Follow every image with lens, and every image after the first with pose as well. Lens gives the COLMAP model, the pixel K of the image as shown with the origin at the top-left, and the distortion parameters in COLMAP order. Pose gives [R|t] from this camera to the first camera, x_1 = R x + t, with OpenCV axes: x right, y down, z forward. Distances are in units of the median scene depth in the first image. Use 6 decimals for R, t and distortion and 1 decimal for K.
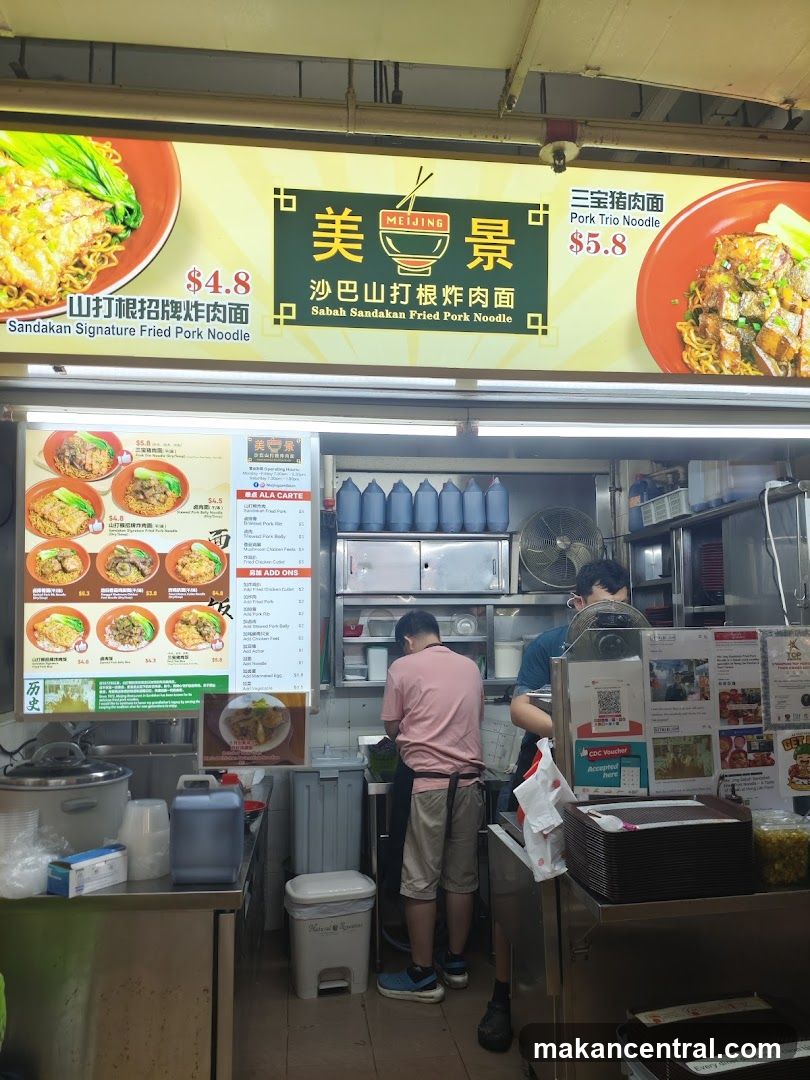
lens RADIAL K [[811.1, 0, 410.5], [0, 811.1, 553.4], [0, 0, 1]] dist [0.035528, -0.051717]
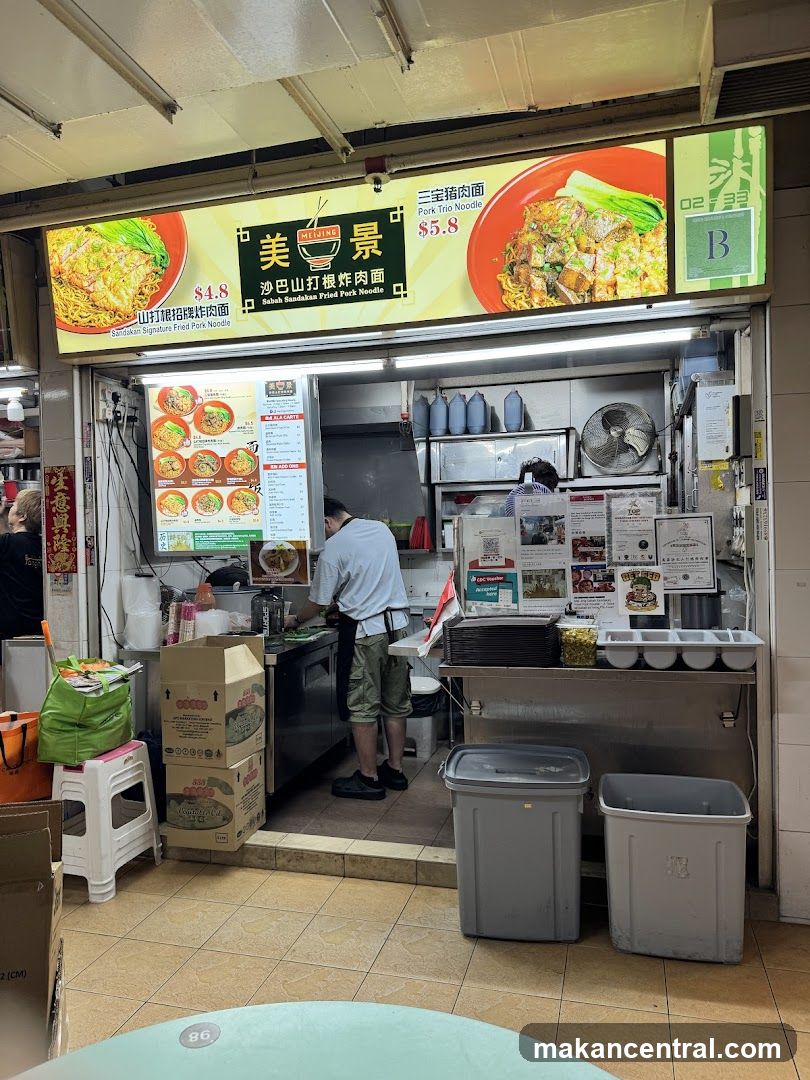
lens RADIAL K [[747.6, 0, 423.1], [0, 747.6, 534.9], [0, 0, 1]] dist [0.040909, -0.042213]
pose [[0.926809, -0.009301, -0.375417, 0.679060], [0.046679, 0.994793, 0.090593, 0.040423], [0.372620, -0.101486, 0.922418, -0.289590]]
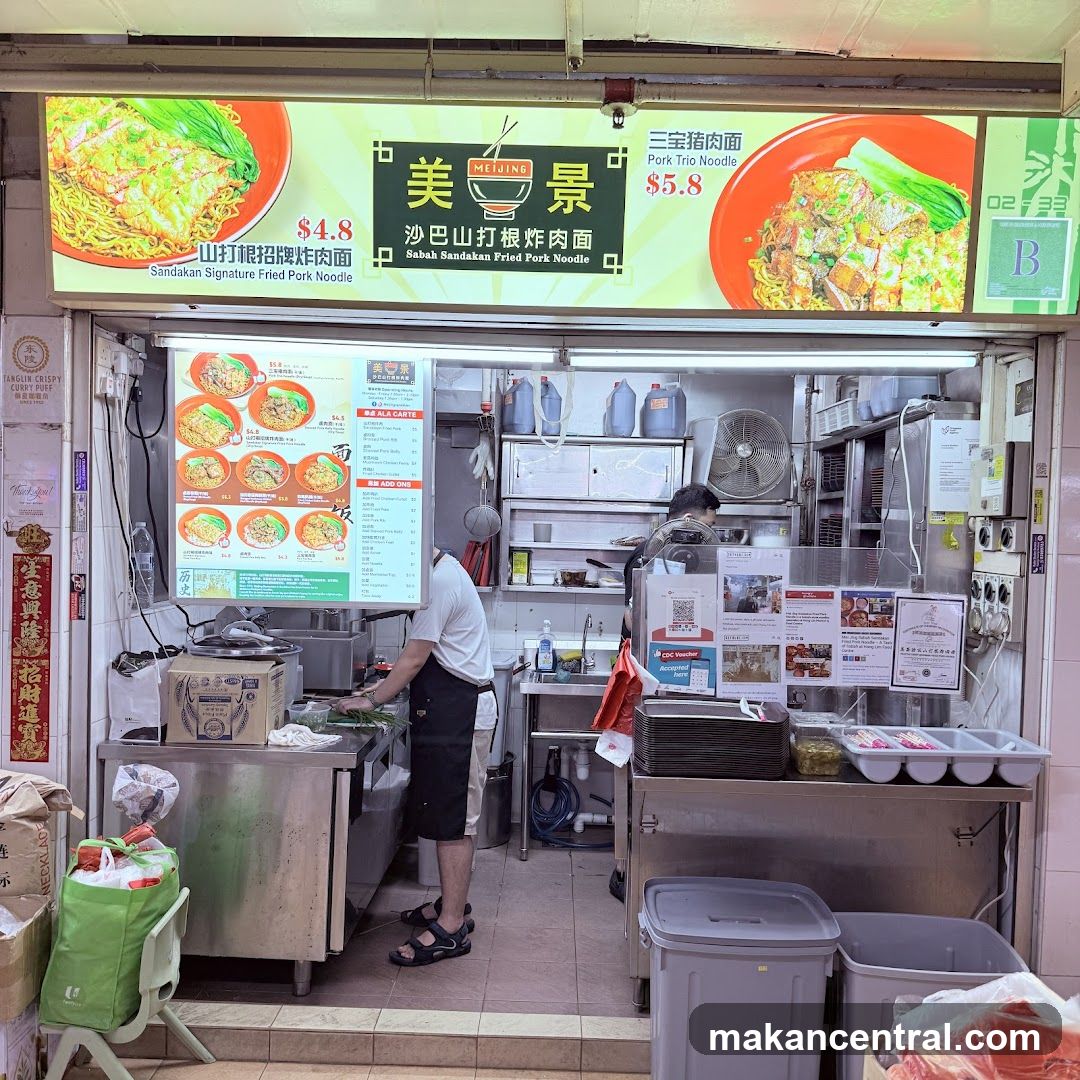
lens RADIAL K [[980.1, 0, 562.0], [0, 980.1, 546.0], [0, 0, 1]] dist [0.020591, 0.000000]
pose [[0.990567, 0.037919, -0.131676, 0.262746], [-0.023141, 0.993439, 0.111996, -0.050393], [0.135059, -0.107893, 0.984946, -0.321342]]
